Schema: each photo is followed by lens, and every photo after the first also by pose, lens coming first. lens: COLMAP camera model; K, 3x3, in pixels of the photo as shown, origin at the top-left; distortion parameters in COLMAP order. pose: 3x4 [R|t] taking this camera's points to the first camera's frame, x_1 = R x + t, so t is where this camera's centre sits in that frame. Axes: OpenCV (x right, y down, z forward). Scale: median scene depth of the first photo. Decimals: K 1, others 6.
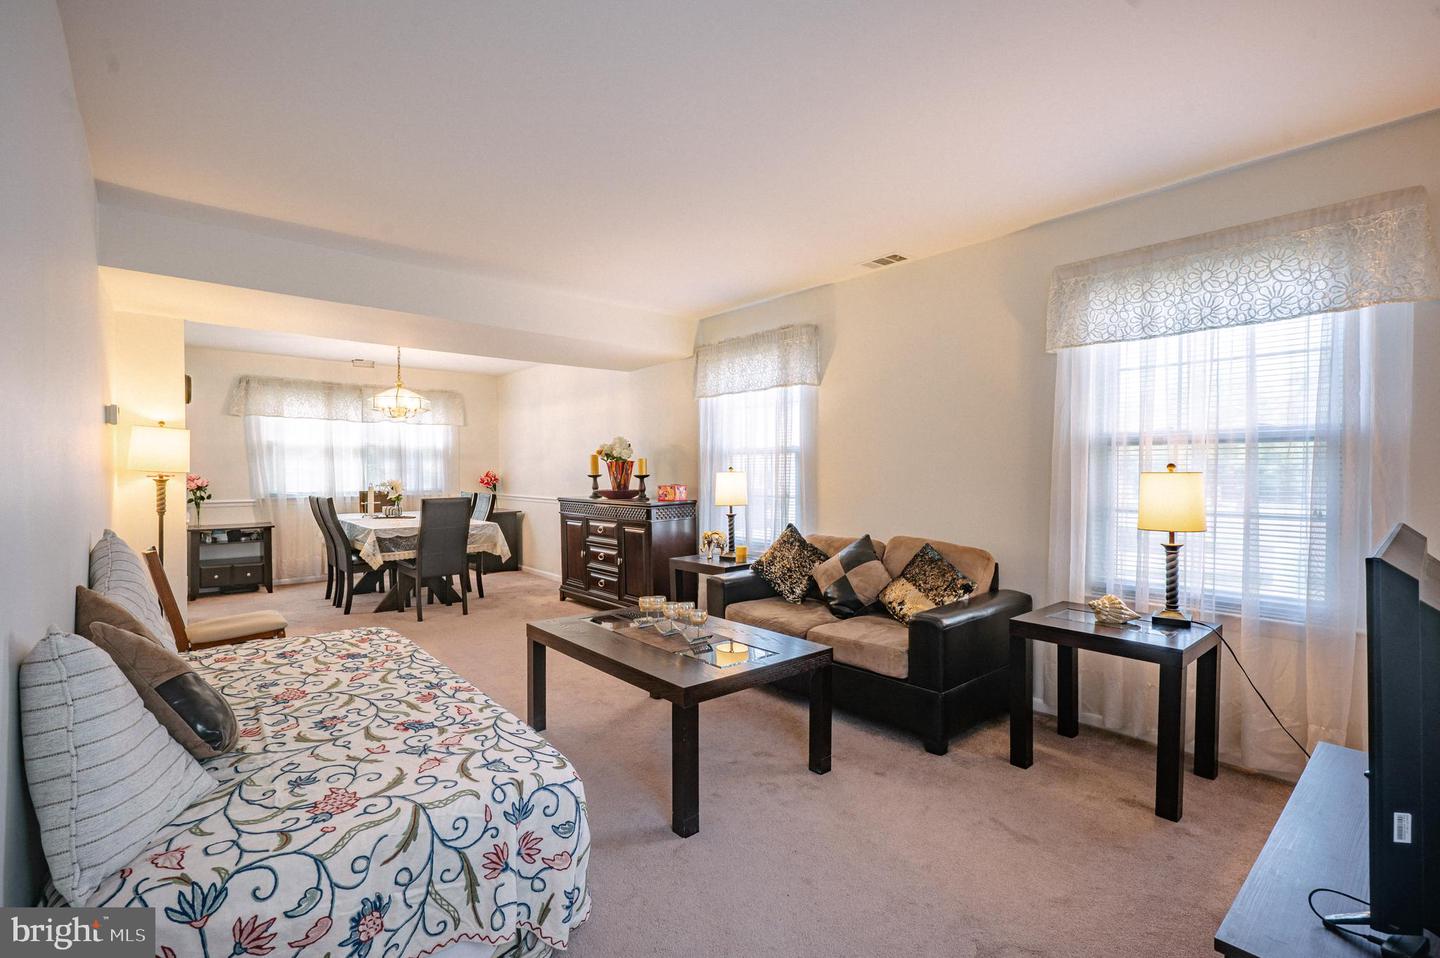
lens RADIAL K [[646.3, 0, 720.0], [0, 646.3, 479.0], [0, 0, 1]] dist [0.000712, 0.000052]
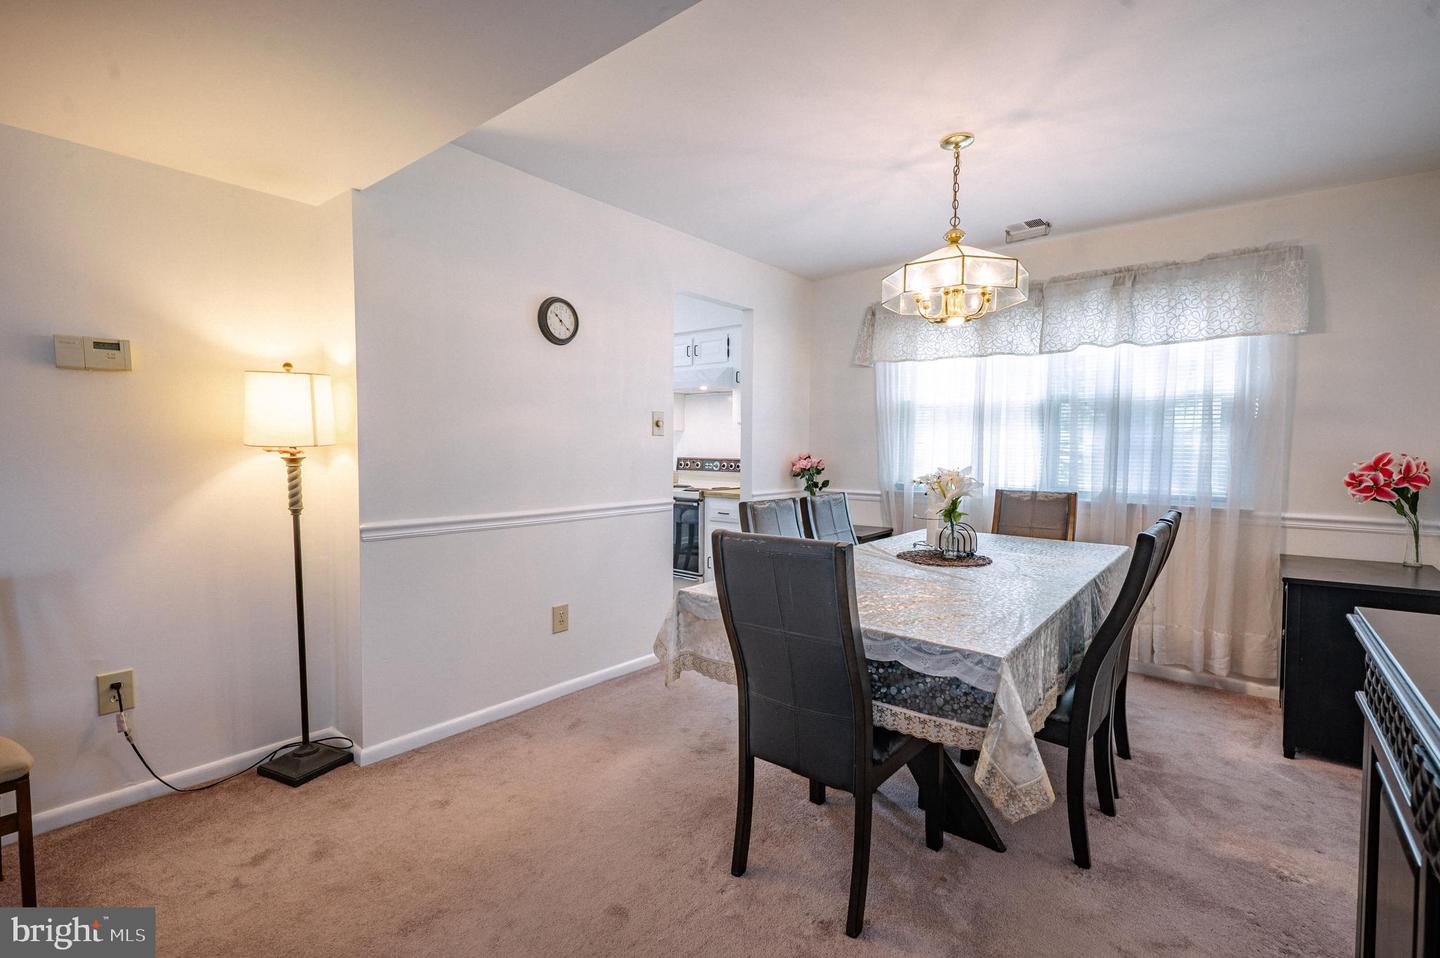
lens RADIAL K [[646.3, 0, 720.0], [0, 646.3, 479.0], [0, 0, 1]] dist [0.000712, 0.000052]
pose [[0.175435, 0.049627, -0.983239, -0.093445], [-0.020383, 0.998698, 0.046770, -0.008178], [0.984280, 0.011836, 0.176218, 0.663320]]
